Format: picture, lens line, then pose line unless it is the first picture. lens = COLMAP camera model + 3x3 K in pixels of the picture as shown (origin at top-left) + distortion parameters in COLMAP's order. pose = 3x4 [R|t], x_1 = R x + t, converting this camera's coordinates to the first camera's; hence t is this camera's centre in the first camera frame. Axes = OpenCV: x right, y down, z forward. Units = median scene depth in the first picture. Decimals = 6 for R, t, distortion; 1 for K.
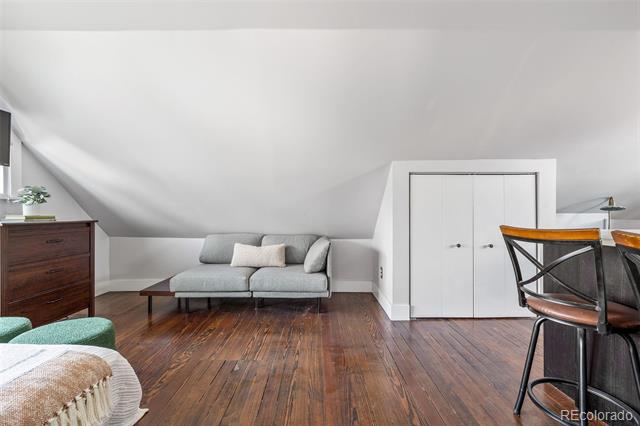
lens RADIAL K [[268.6, 0, 320.0], [0, 268.6, 213.0], [0, 0, 1]] dist [0.000089, -0.000089]
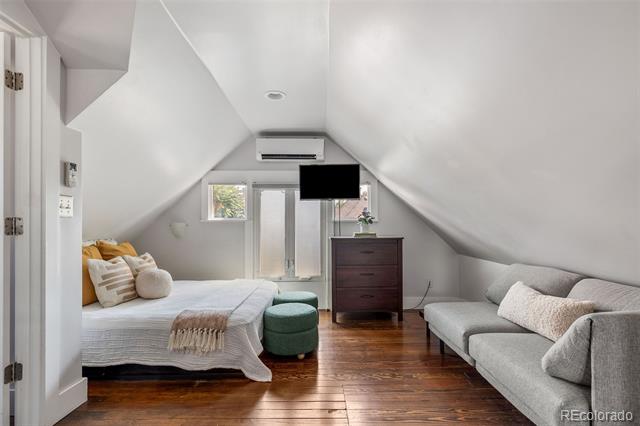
lens RADIAL K [[297.8, 0, 319.4], [0, 297.8, 221.2], [0, 0, 1]] dist [-0.004089, -0.000478]
pose [[0.030381, -0.021199, -0.999314, 0.482852], [0.004538, 0.999768, -0.021071, -0.019574], [0.999528, -0.003895, 0.030470, 0.668202]]
